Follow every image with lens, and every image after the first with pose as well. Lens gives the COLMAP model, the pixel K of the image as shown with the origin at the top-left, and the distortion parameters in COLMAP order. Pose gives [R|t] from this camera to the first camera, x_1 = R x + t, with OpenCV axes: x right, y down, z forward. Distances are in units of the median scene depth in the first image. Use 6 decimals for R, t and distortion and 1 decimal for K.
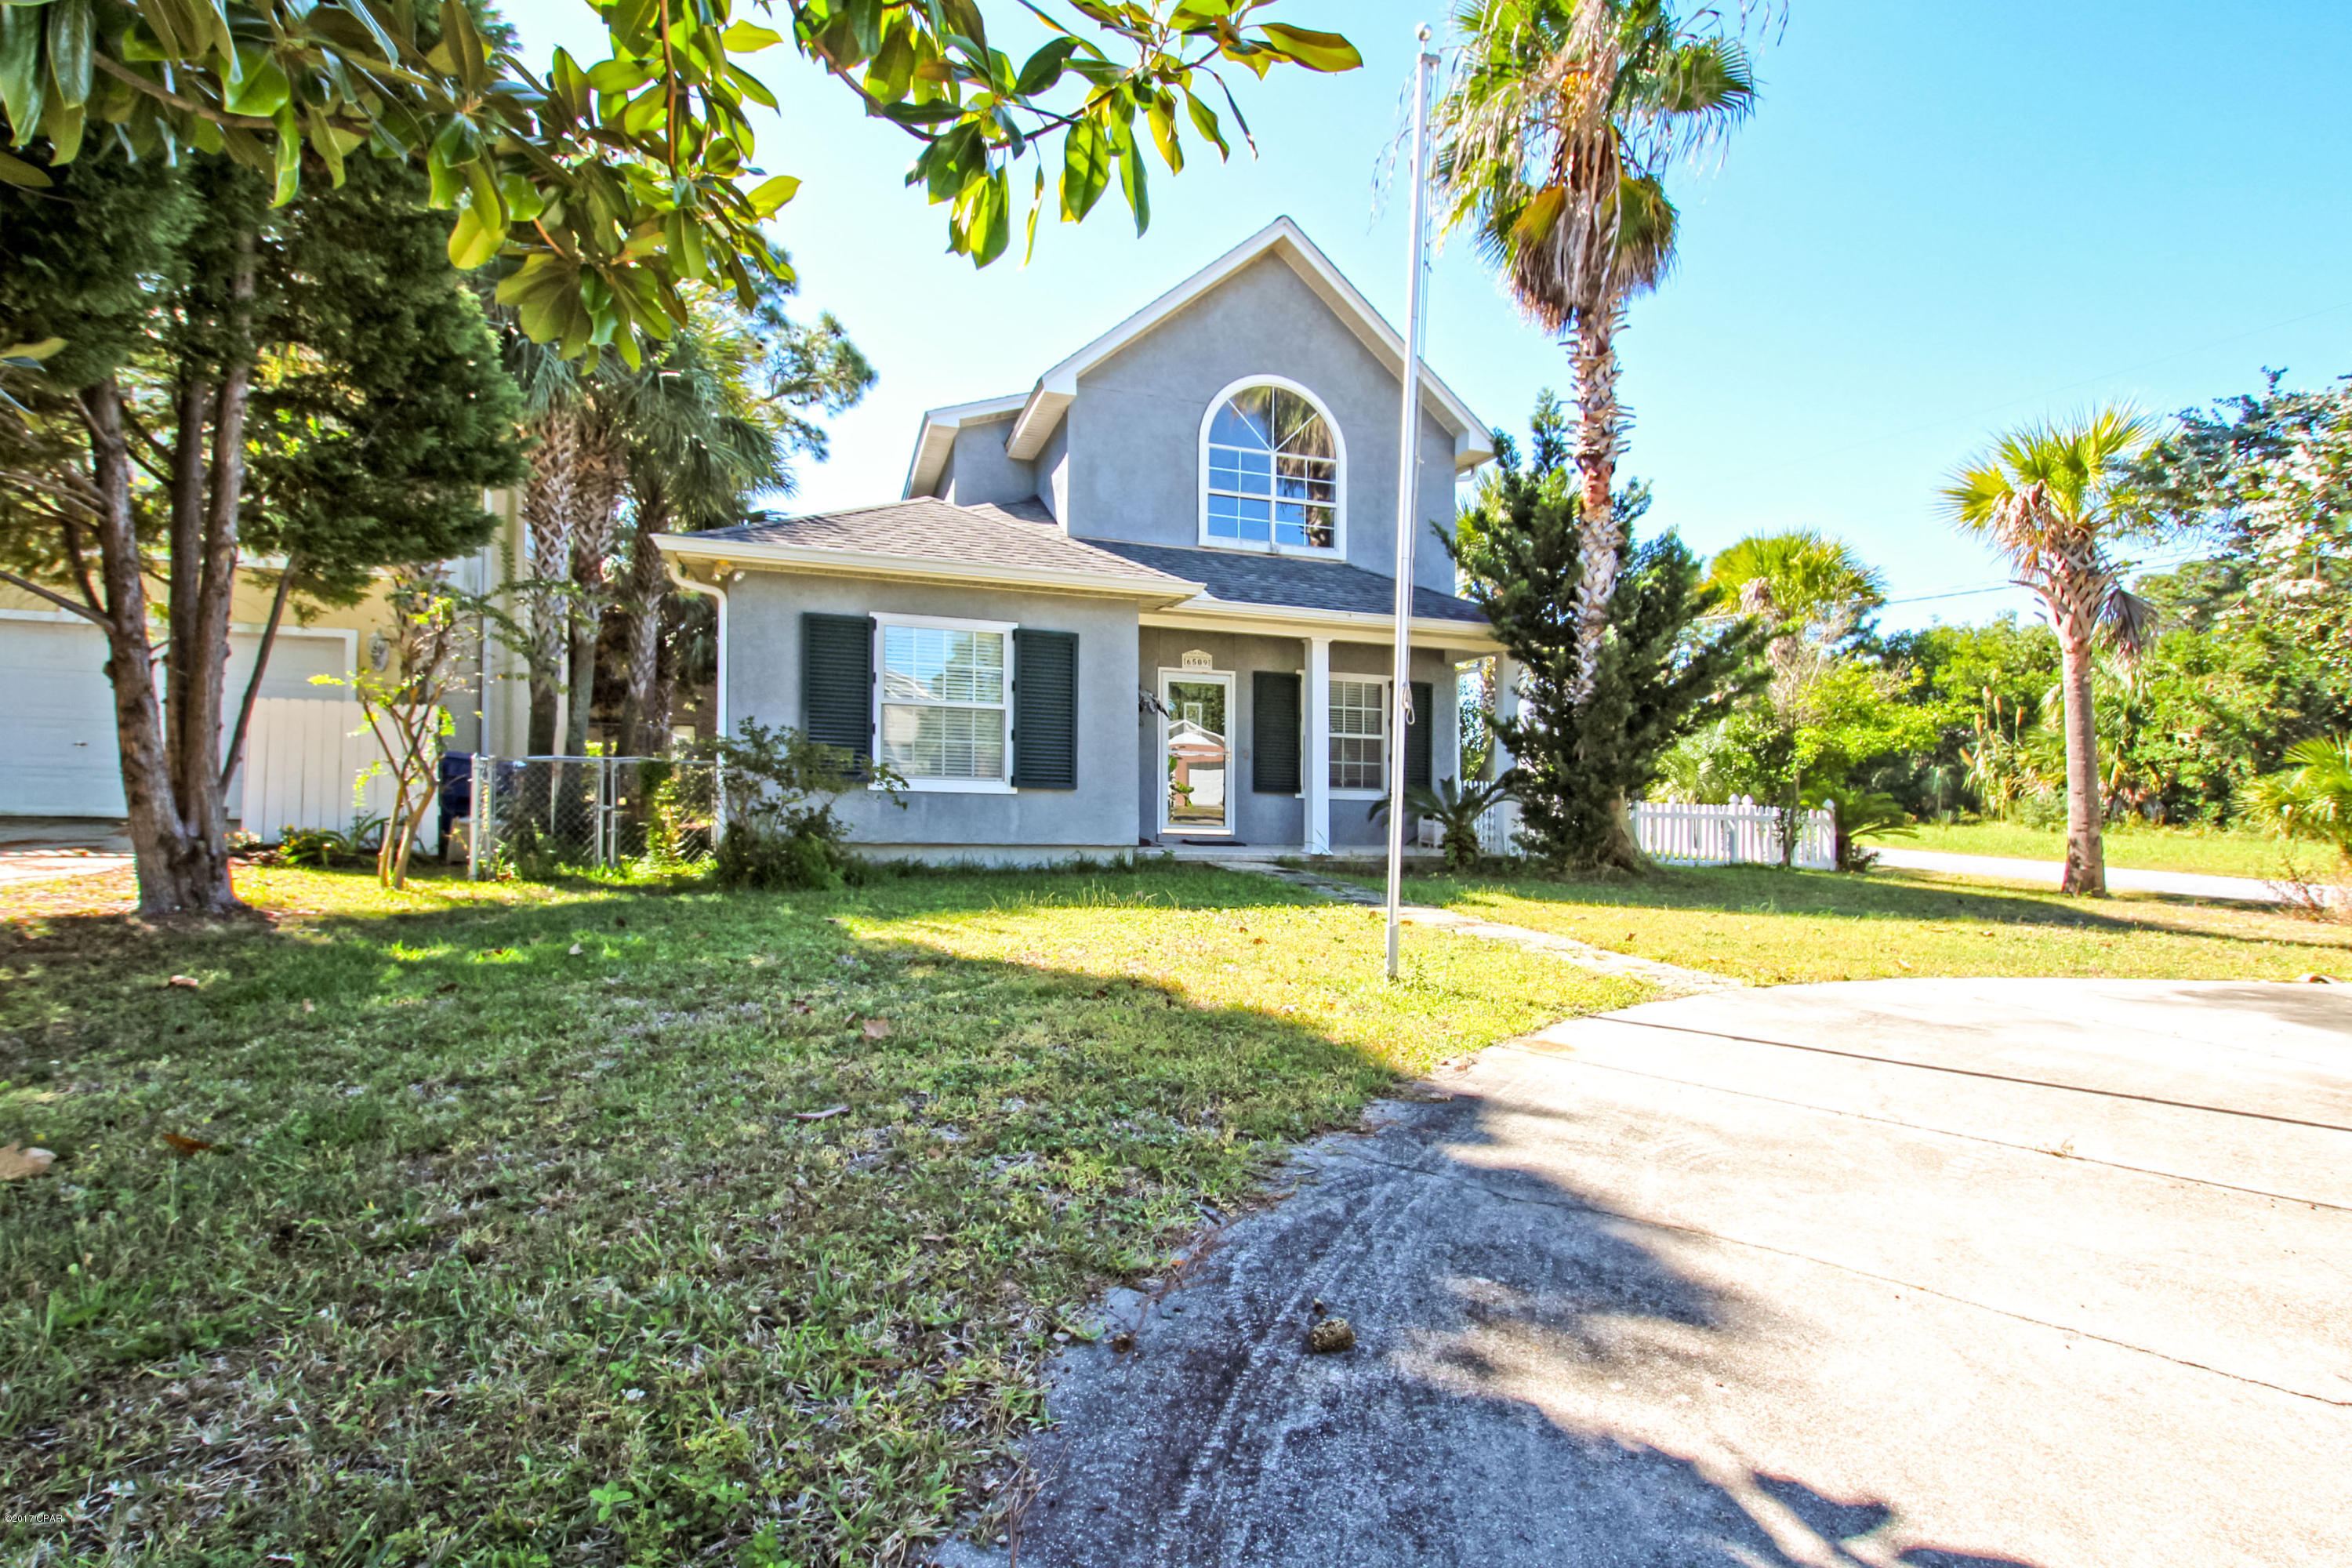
lens RADIAL K [[1075.8, 0, 1177.2], [0, 1075.8, 756.0], [0, 0, 1]] dist [0.002293, 0.000258]
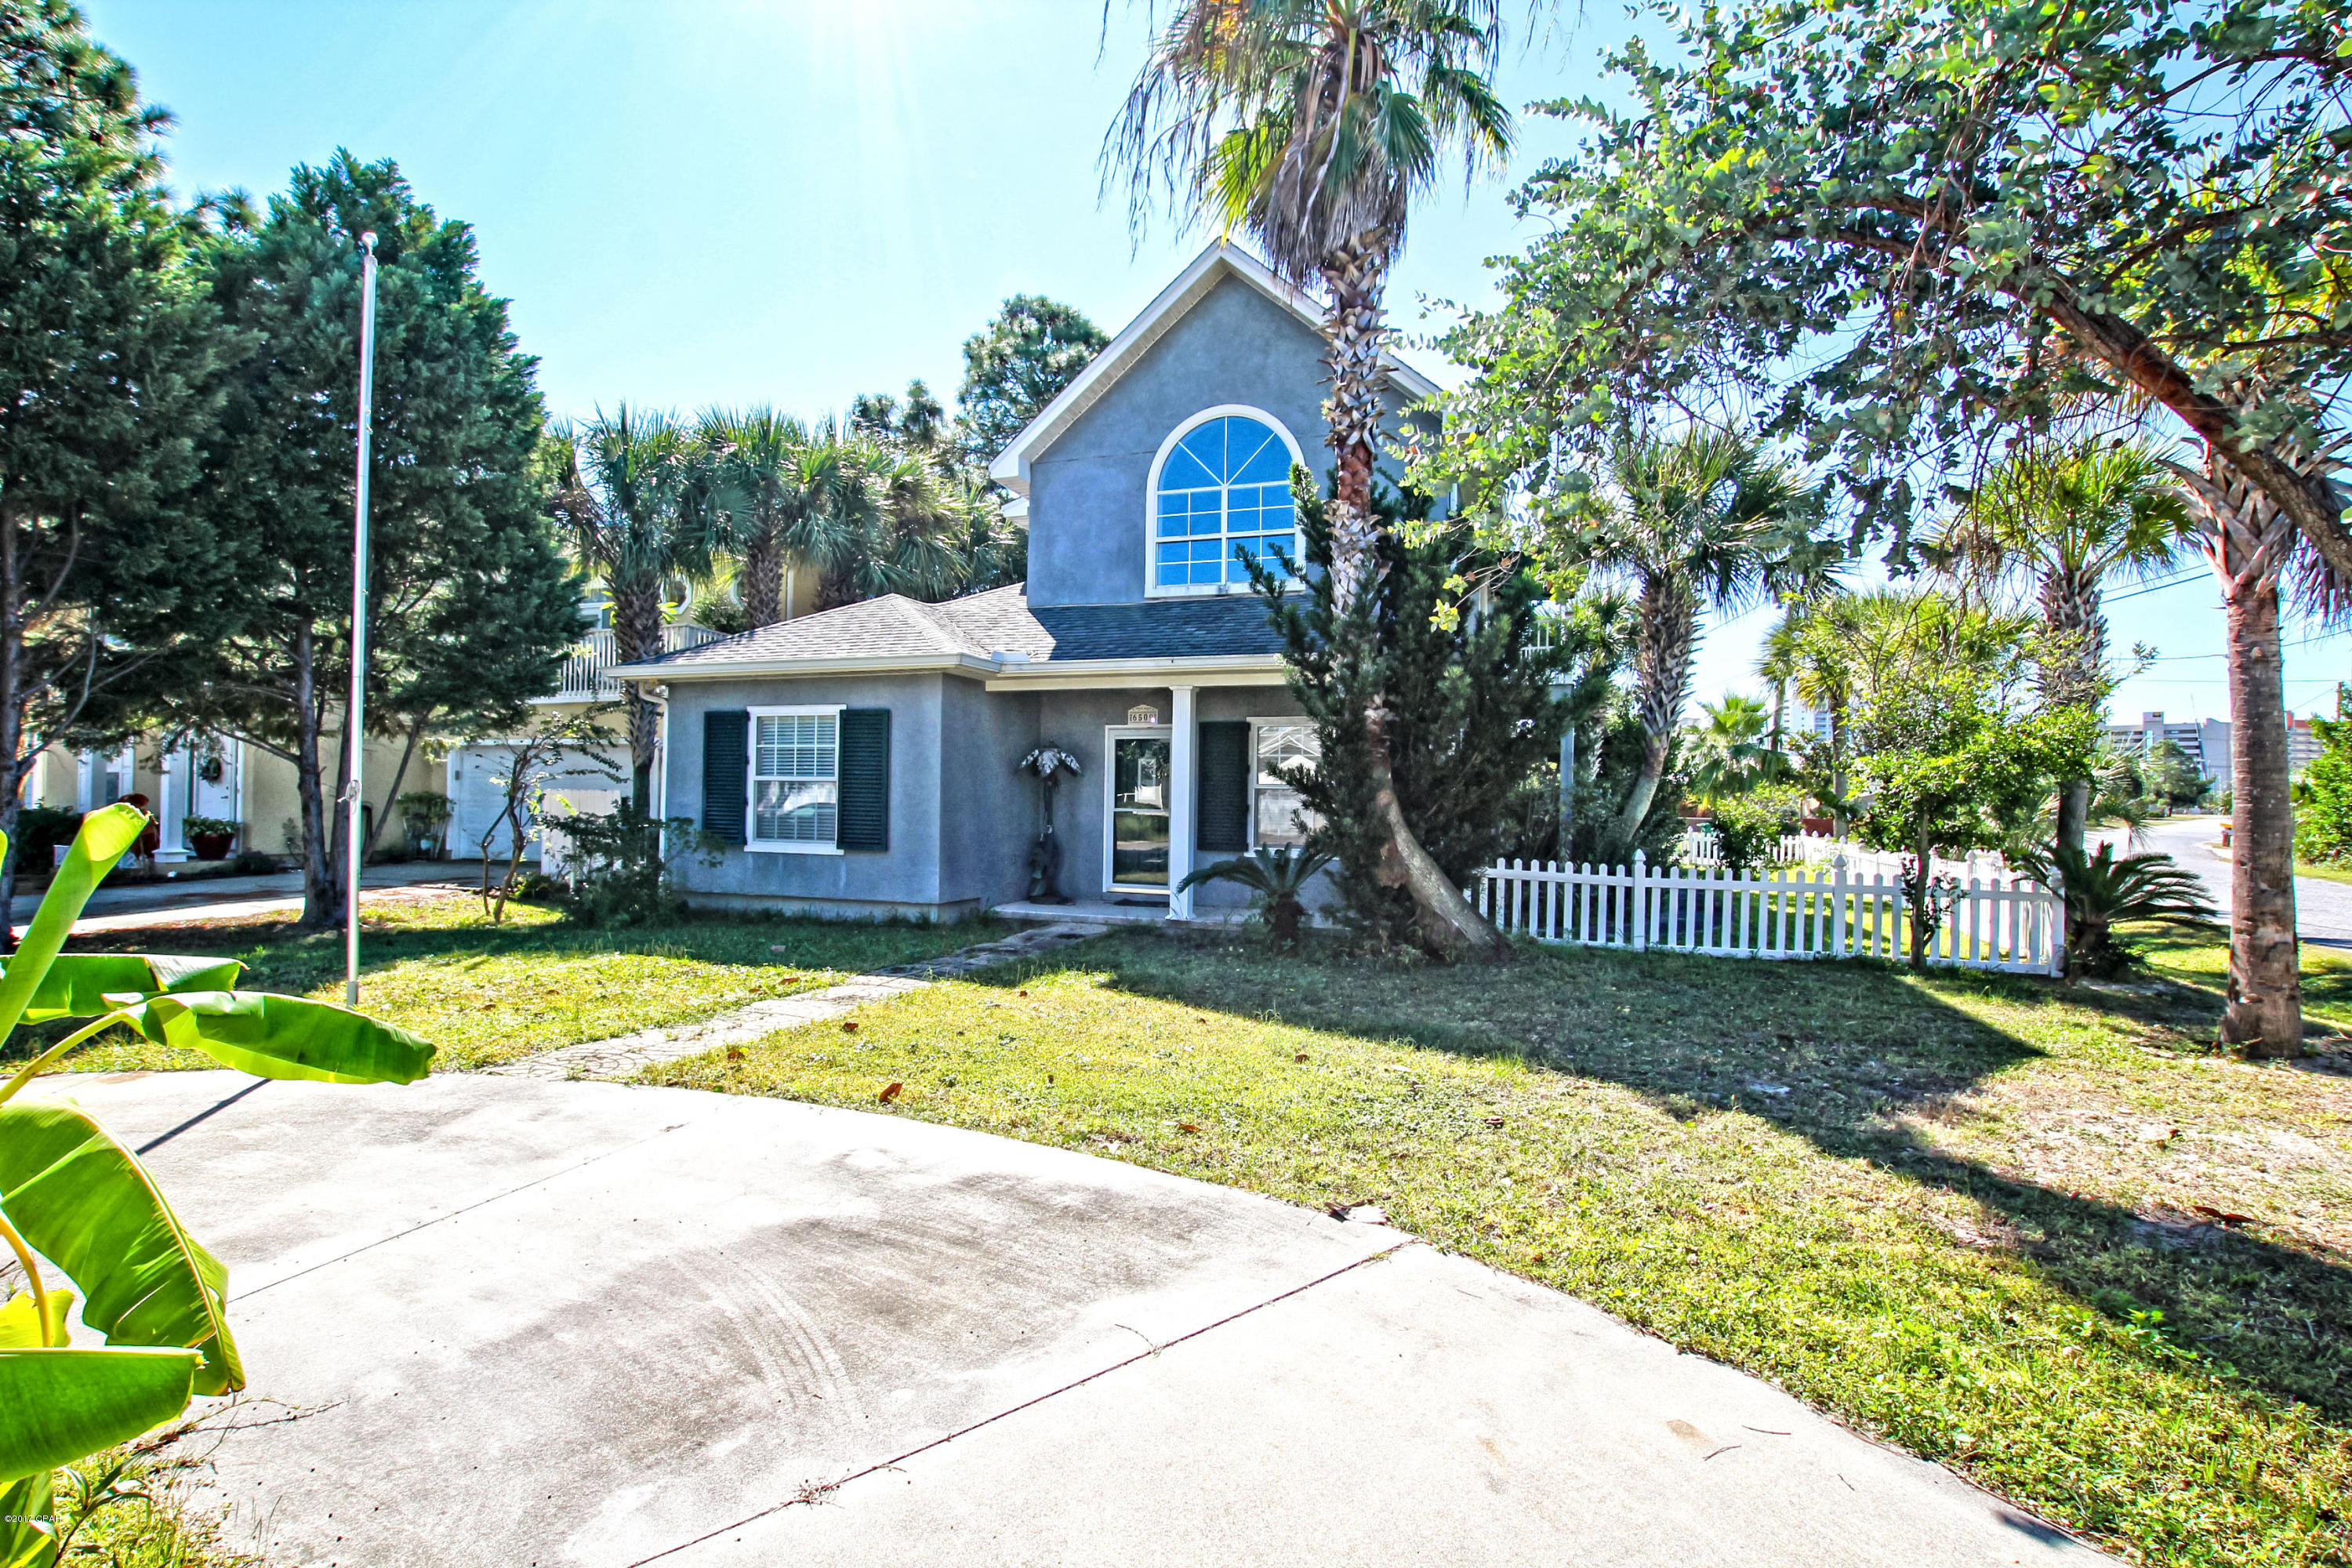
lens RADIAL K [[1089.2, 0, 1190.9], [0, 1089.2, 795.9], [0, 0, 1]] dist [-0.000598, 0.000012]
pose [[0.809540, -0.023689, -0.586587, 0.788776], [0.026377, 0.999644, -0.003968, -0.012440], [0.586472, -0.012260, 0.809876, 0.271036]]
